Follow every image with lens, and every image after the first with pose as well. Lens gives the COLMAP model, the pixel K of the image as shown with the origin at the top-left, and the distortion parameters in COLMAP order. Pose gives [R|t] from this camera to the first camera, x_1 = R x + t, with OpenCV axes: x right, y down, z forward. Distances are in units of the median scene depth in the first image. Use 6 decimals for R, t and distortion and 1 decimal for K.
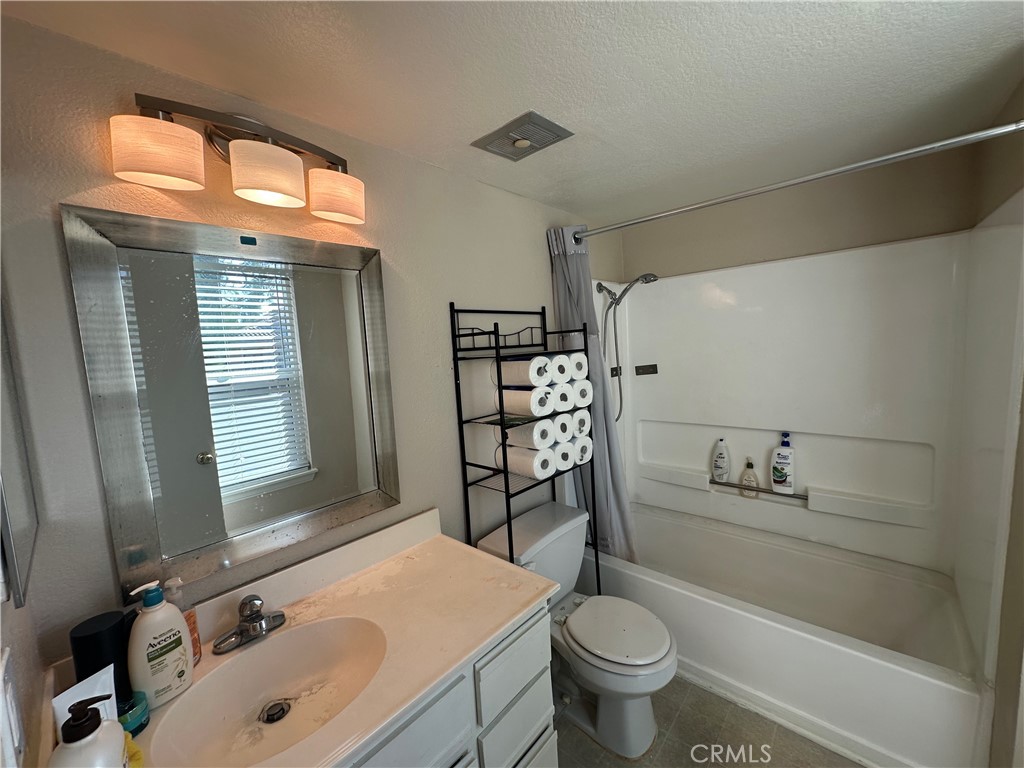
lens RADIAL K [[408.7, 0, 509.2], [0, 408.7, 386.8], [0, 0, 1]] dist [0.003574, 0.001055]
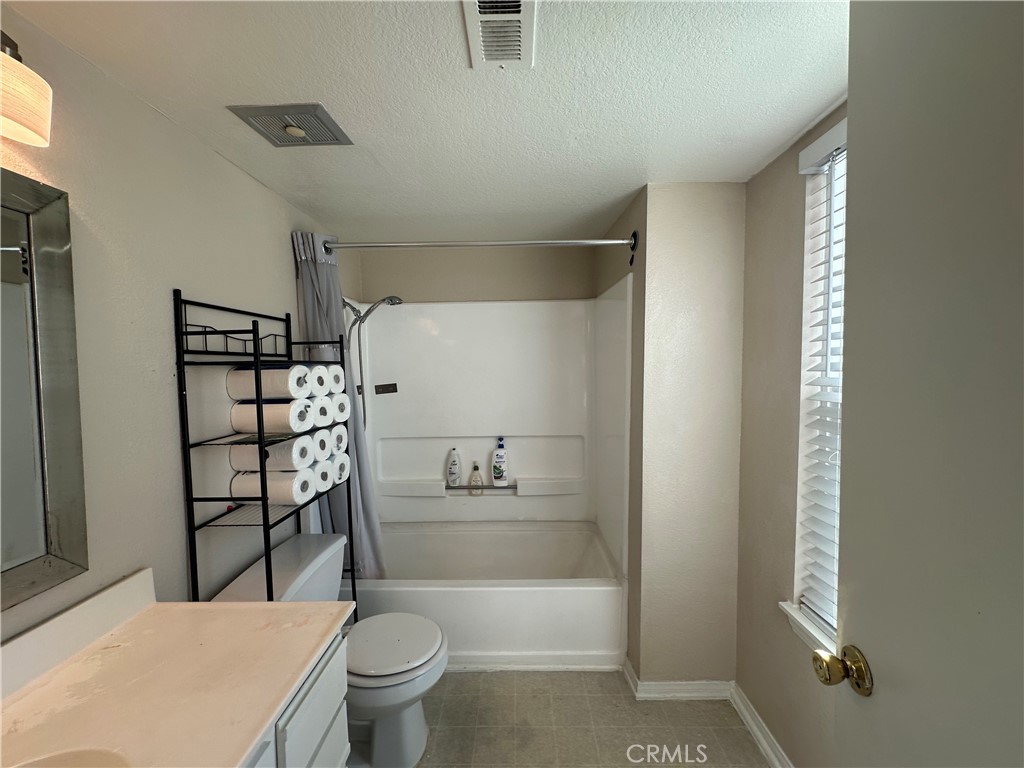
lens RADIAL K [[408.7, 0, 512.5], [0, 408.7, 384.6], [0, 0, 1]] dist [0.003574, 0.001055]
pose [[0.760865, 0.014625, 0.648746, -0.150116], [0.035652, 0.997294, -0.064295, 0.042549], [-0.647931, 0.072049, 0.758284, 0.016777]]
